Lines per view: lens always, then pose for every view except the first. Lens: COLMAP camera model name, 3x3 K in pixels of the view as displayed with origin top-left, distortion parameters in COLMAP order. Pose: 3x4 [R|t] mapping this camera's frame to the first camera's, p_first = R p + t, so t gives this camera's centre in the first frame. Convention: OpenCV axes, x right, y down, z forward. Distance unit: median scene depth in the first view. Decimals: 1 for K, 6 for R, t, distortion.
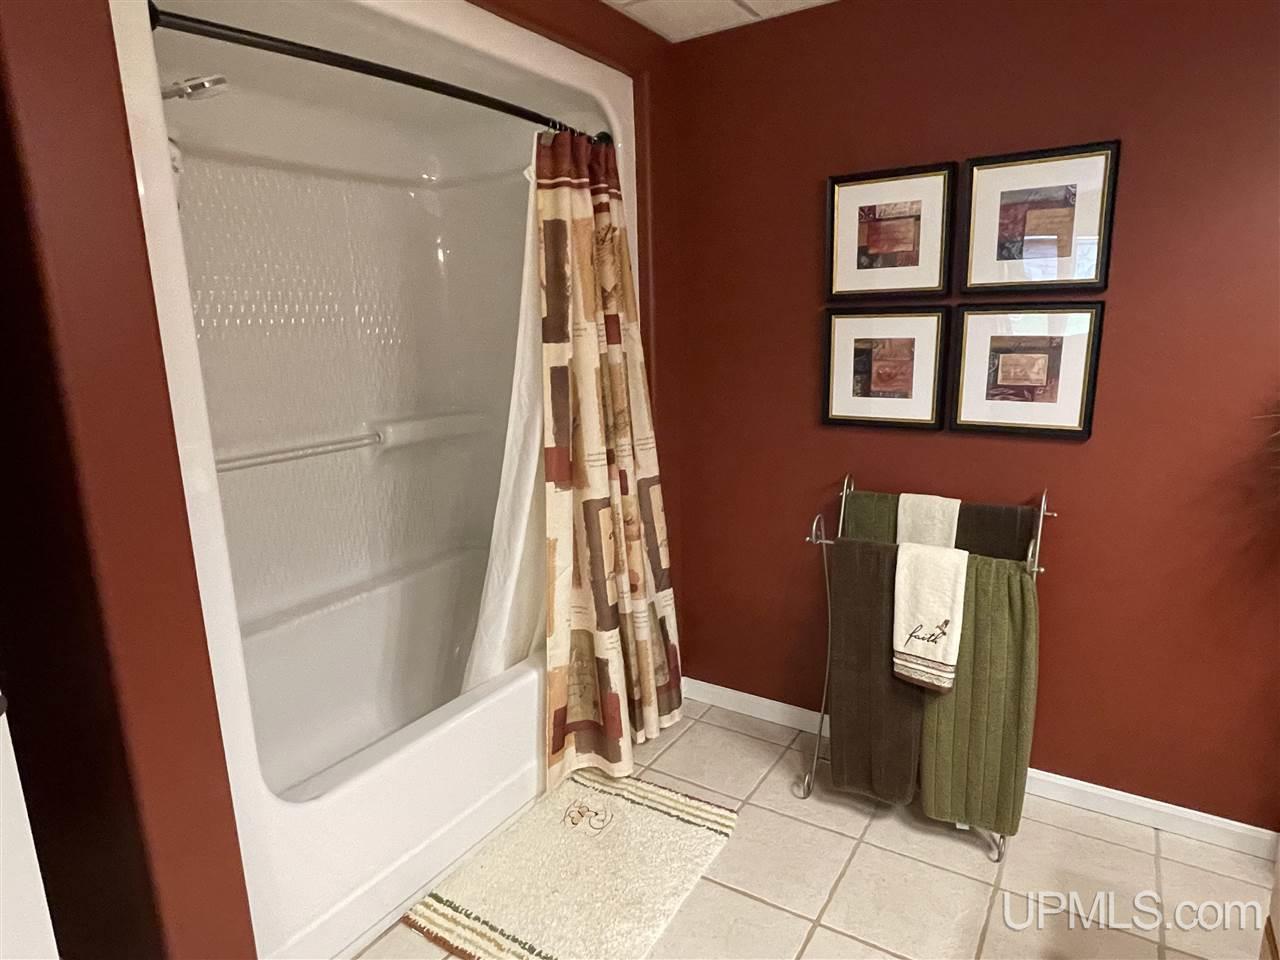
lens RADIAL K [[759.8, 0, 637.7], [0, 759.8, 473.7], [0, 0, 1]] dist [0.000597, -0.007116]
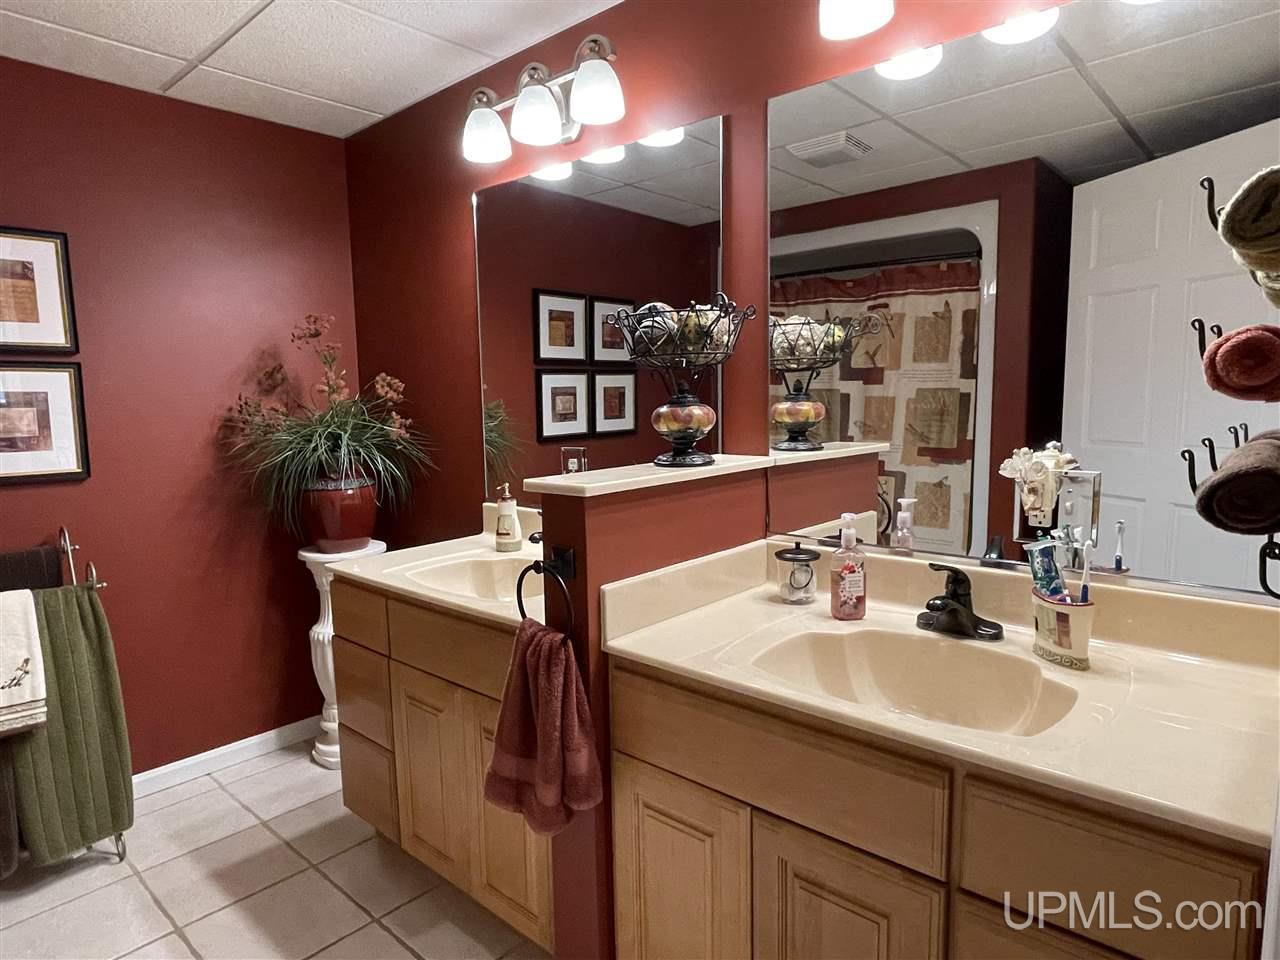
lens RADIAL K [[759.8, 0, 636.7], [0, 759.8, 478.3], [0, 0, 1]] dist [0.000597, -0.007116]
pose [[0.151145, -0.081621, 0.985136, -0.418724], [0.220315, 0.974300, 0.046921, 0.083398], [-0.963647, 0.209949, 0.165243, -0.007245]]
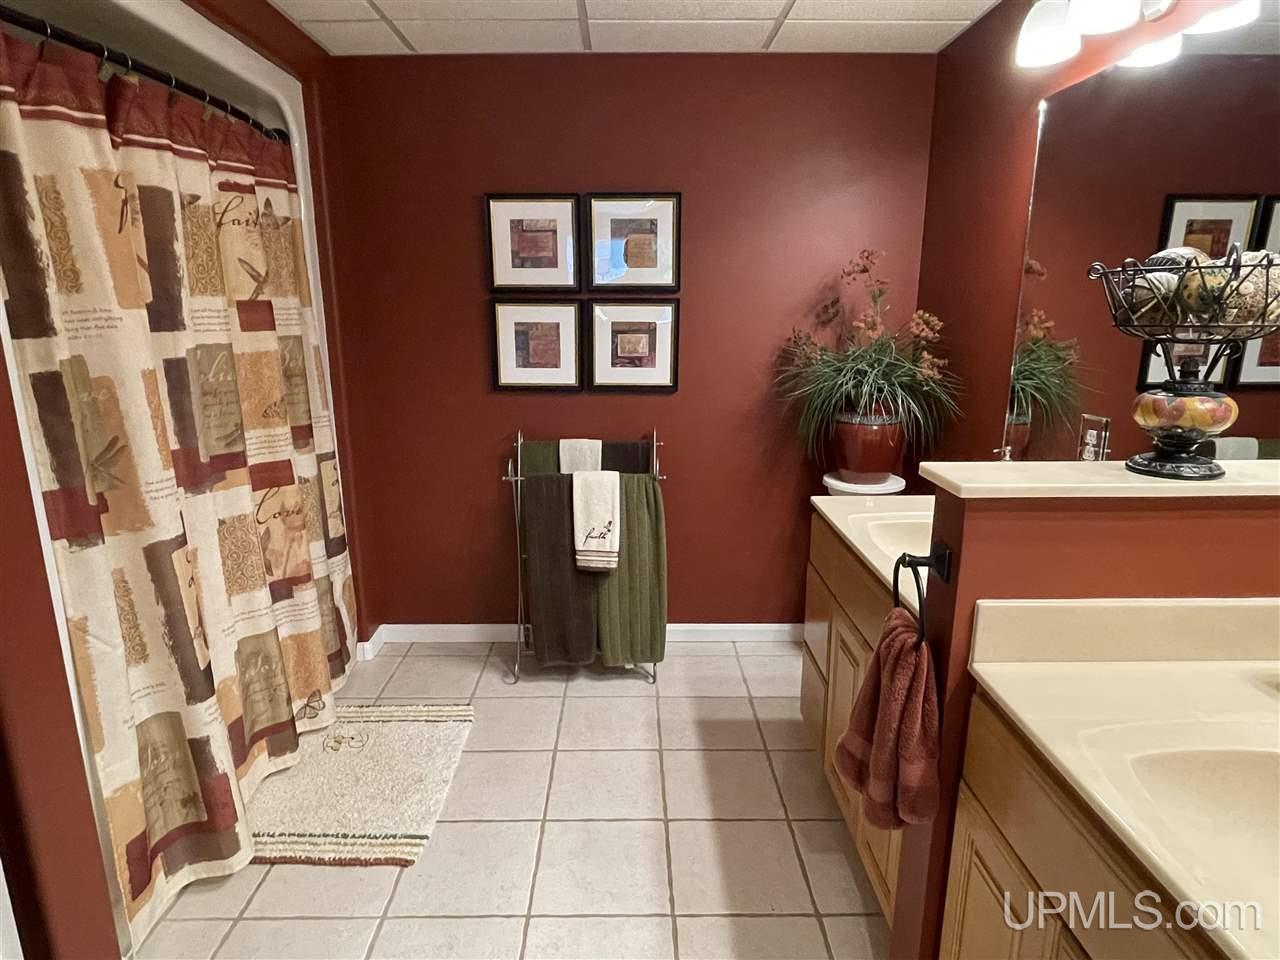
lens RADIAL K [[759.8, 0, 634.0], [0, 759.8, 479.9], [0, 0, 1]] dist [0.000597, -0.007116]
pose [[0.834968, -0.095761, 0.541903, -0.293648], [0.090313, 0.995236, 0.036716, 0.063639], [-0.542838, 0.018284, 0.839639, -0.199242]]
